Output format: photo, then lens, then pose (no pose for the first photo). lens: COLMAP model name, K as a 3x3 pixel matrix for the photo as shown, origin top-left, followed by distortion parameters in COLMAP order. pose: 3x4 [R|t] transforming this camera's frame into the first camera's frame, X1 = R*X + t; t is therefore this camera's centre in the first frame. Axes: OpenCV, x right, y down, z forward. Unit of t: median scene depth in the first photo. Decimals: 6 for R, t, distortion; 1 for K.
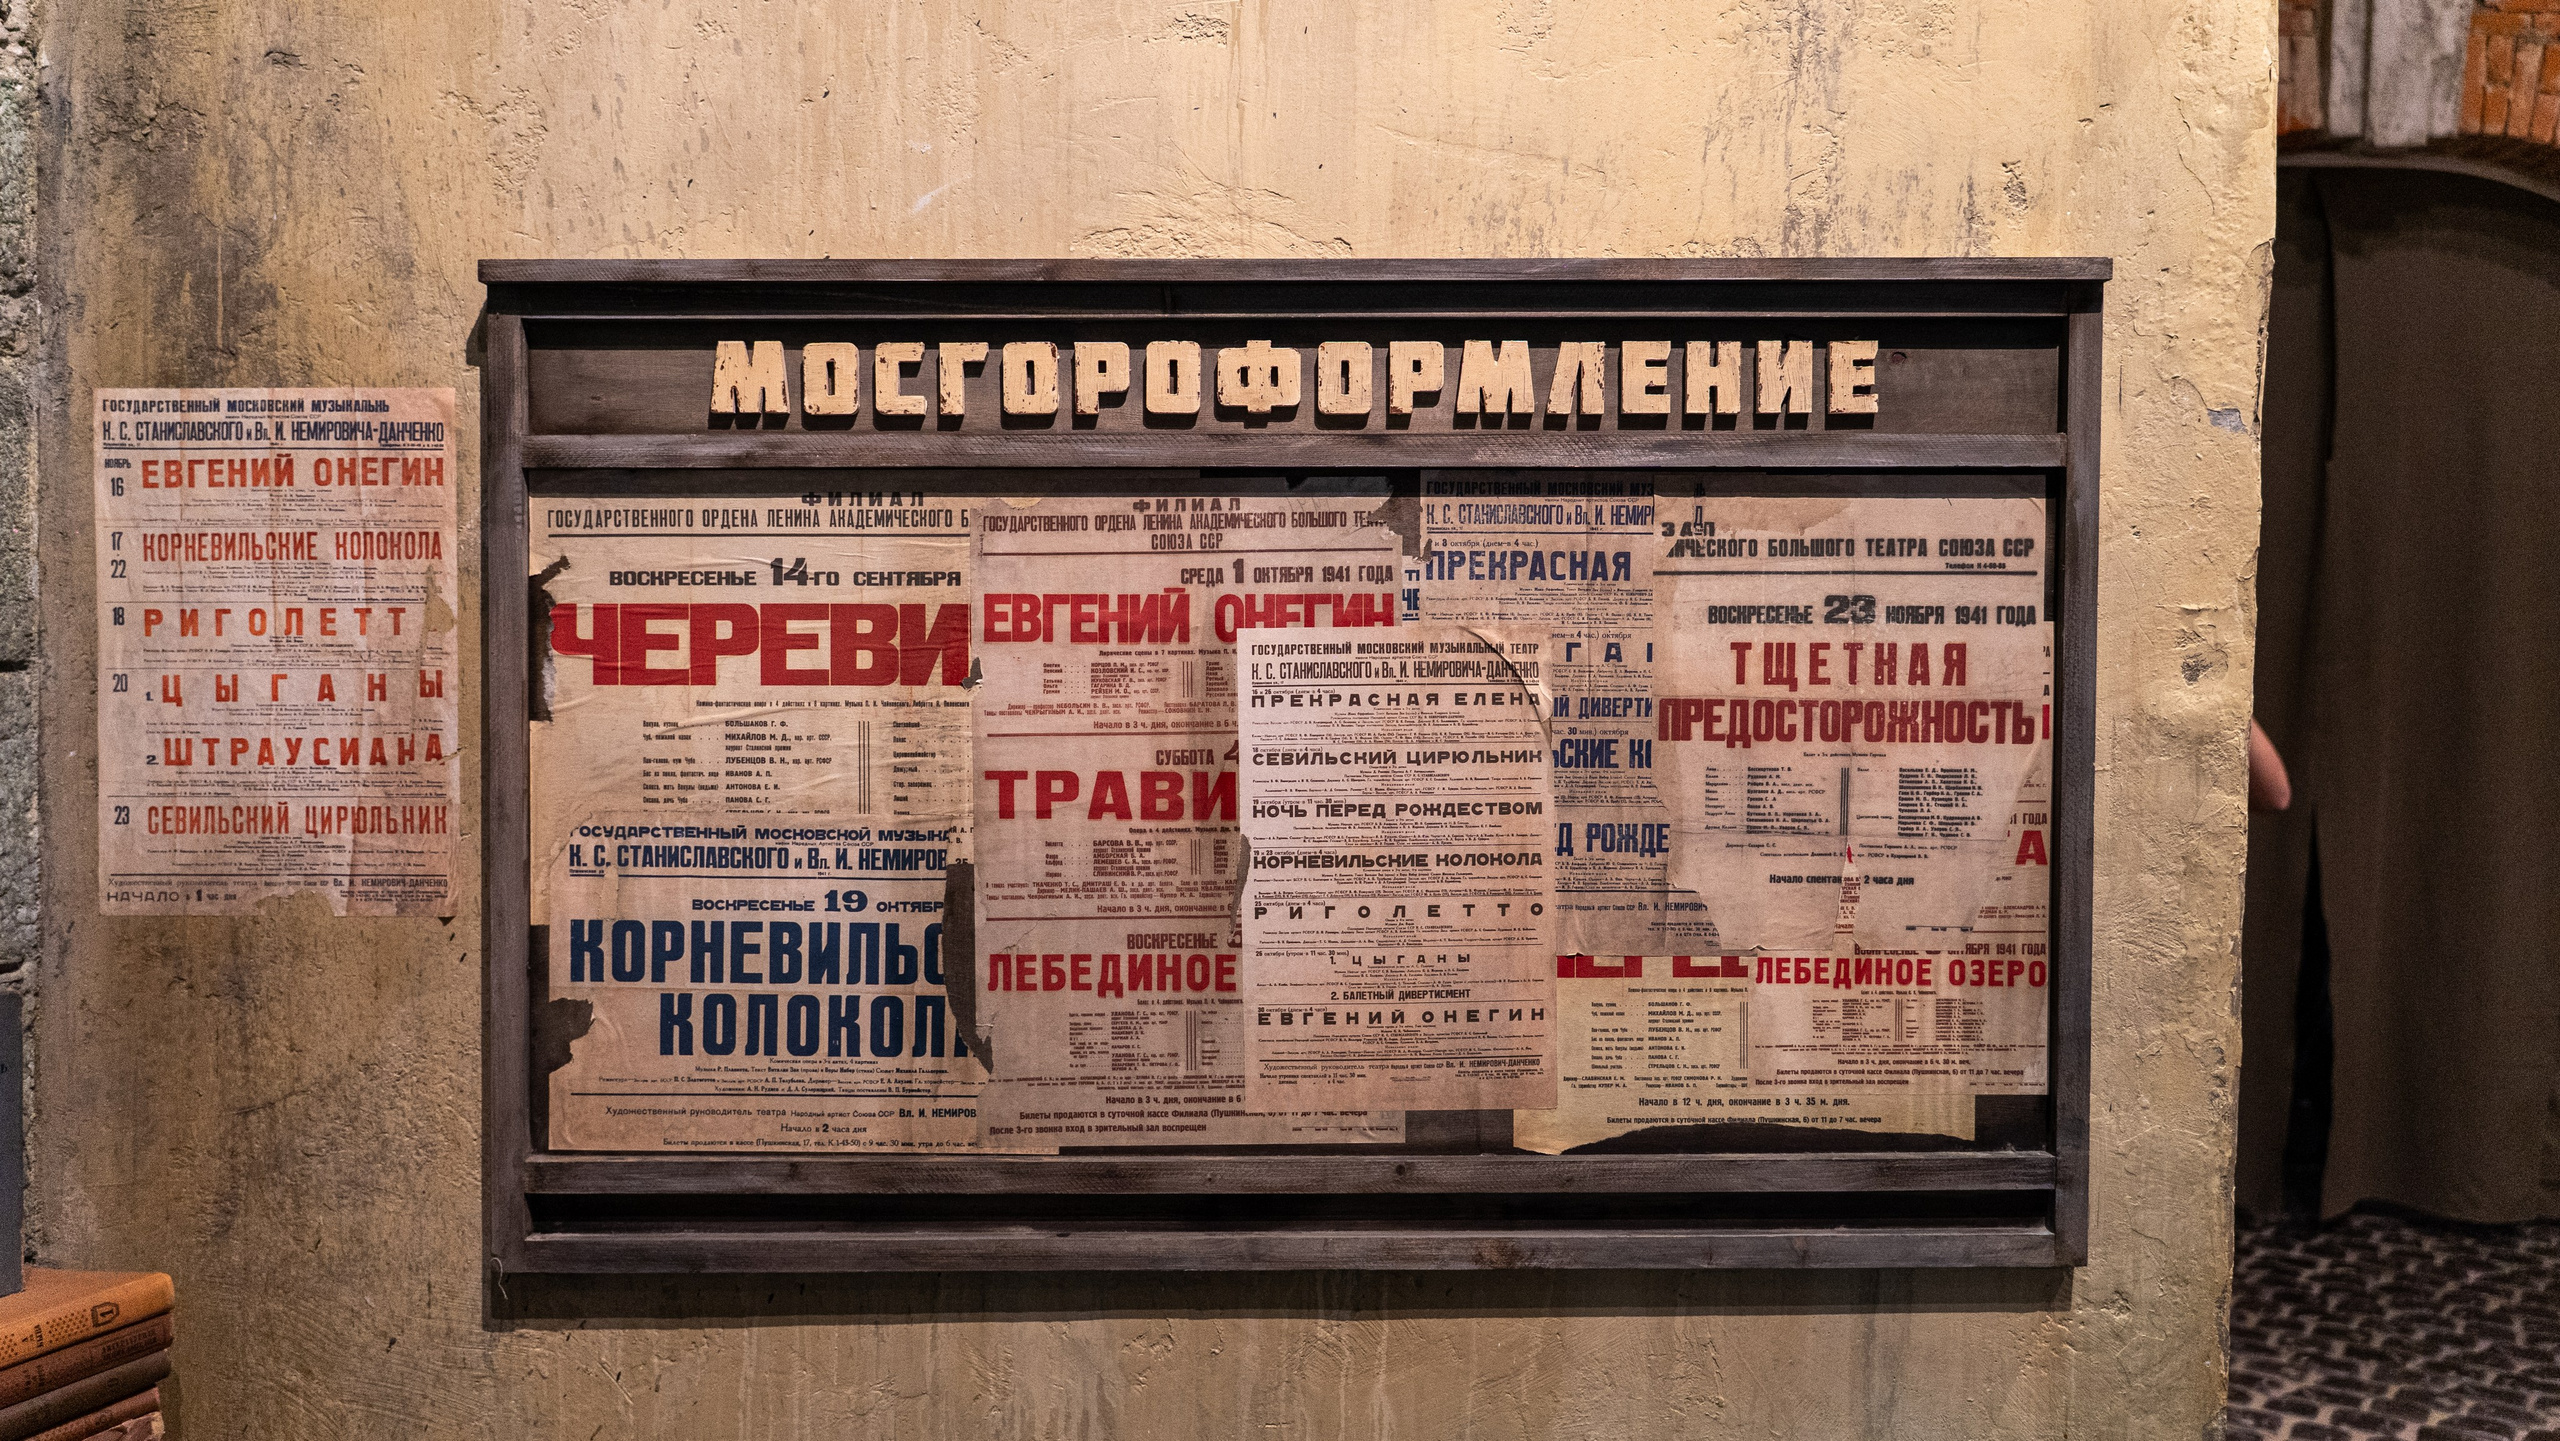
lens RADIAL K [[2036.4, 0, 1271.8], [0, 2036.4, 709.0], [0, 0, 1]] dist [-0.007047, 0.007817]
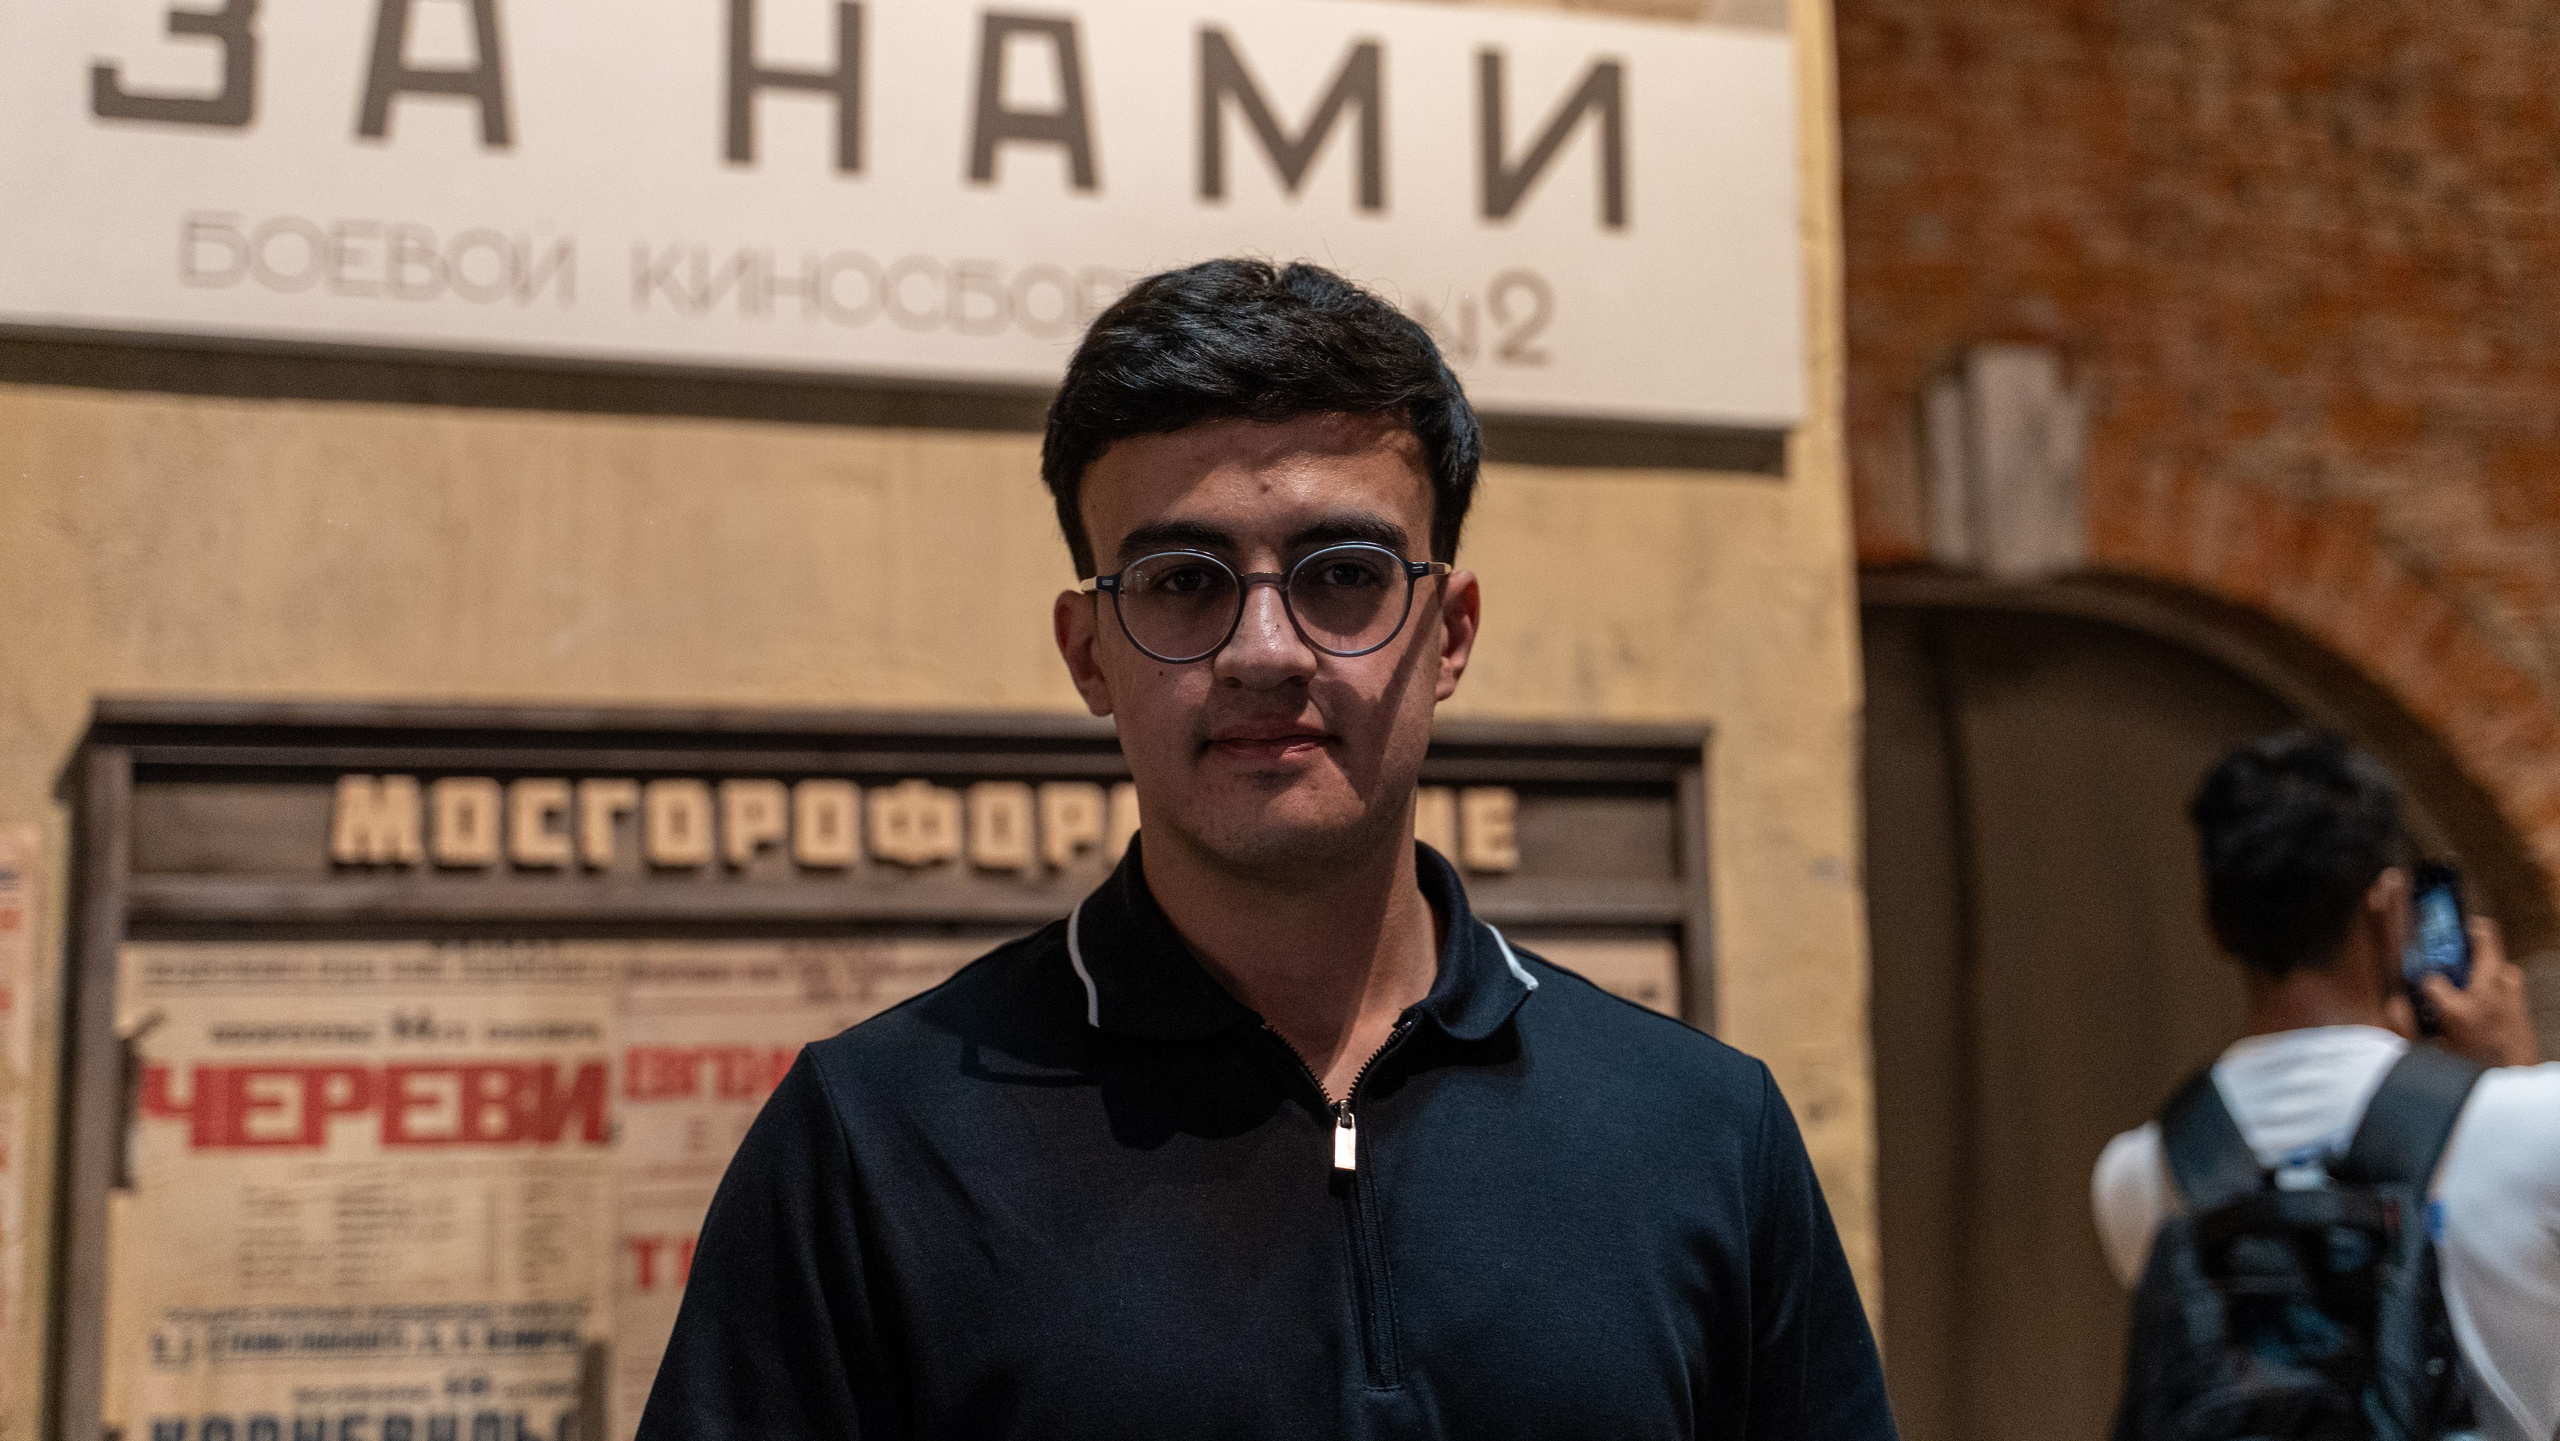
lens RADIAL K [[3622.5, 0, 1281.7], [0, 3622.5, 719.5], [0, 0, 1]] dist [0.062072, 0.000000]
pose [[0.962726, 0.017297, 0.269924, -0.305942], [0.037589, 0.979713, -0.196849, 0.137215], [-0.267853, 0.199658, 0.942545, -0.701504]]
